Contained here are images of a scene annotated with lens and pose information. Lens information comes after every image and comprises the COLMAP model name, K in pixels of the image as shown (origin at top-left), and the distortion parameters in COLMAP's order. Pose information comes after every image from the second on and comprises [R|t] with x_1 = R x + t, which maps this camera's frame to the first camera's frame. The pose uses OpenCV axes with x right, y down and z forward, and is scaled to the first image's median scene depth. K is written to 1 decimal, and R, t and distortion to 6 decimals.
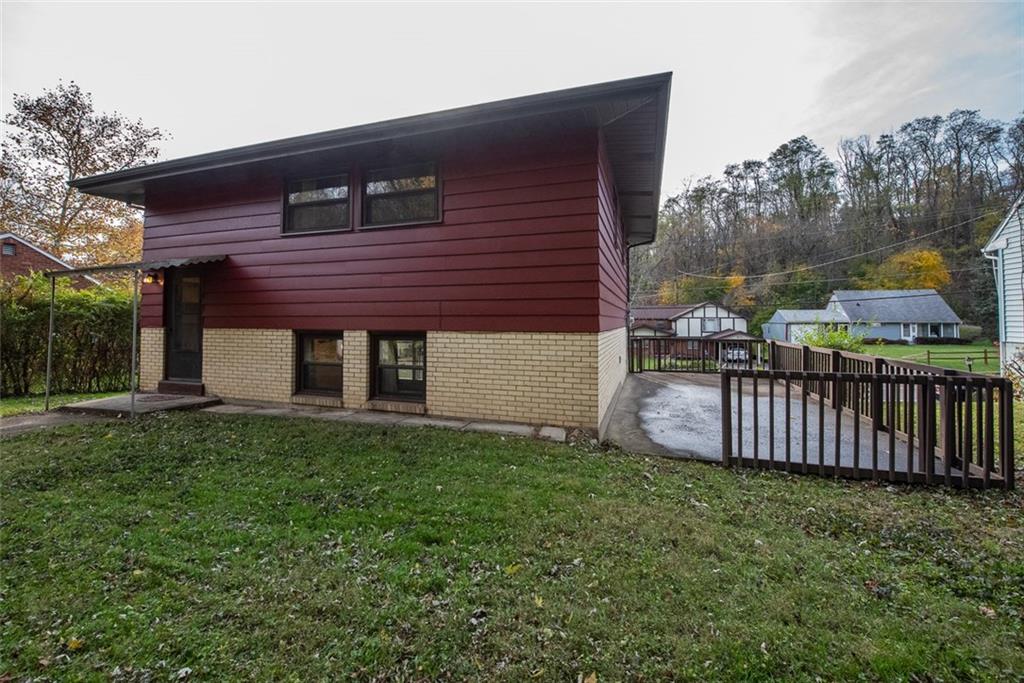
lens RADIAL K [[424.7, 0, 510.2], [0, 424.7, 310.6], [0, 0, 1]] dist [-0.019085, -0.001673]
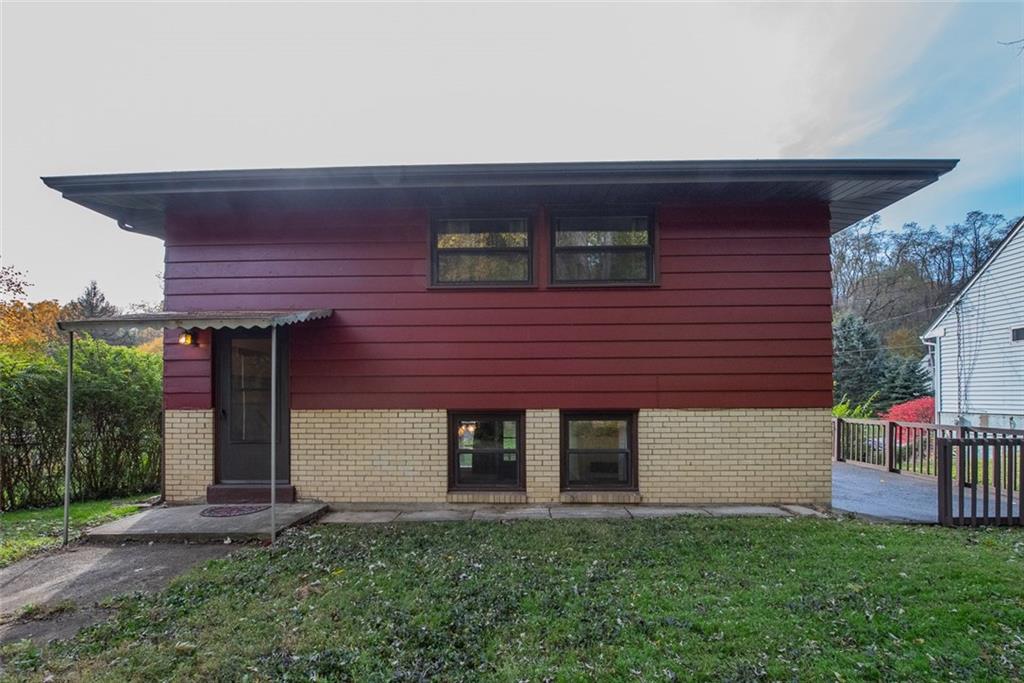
lens RADIAL K [[434.9, 0, 511.7], [0, 434.9, 389.7], [0, 0, 1]] dist [-0.025383, -0.001176]
pose [[0.957375, -0.002149, 0.288839, -0.720170], [-0.001322, 0.999929, 0.011823, -0.001961], [-0.288844, -0.011701, 0.957305, 0.218321]]
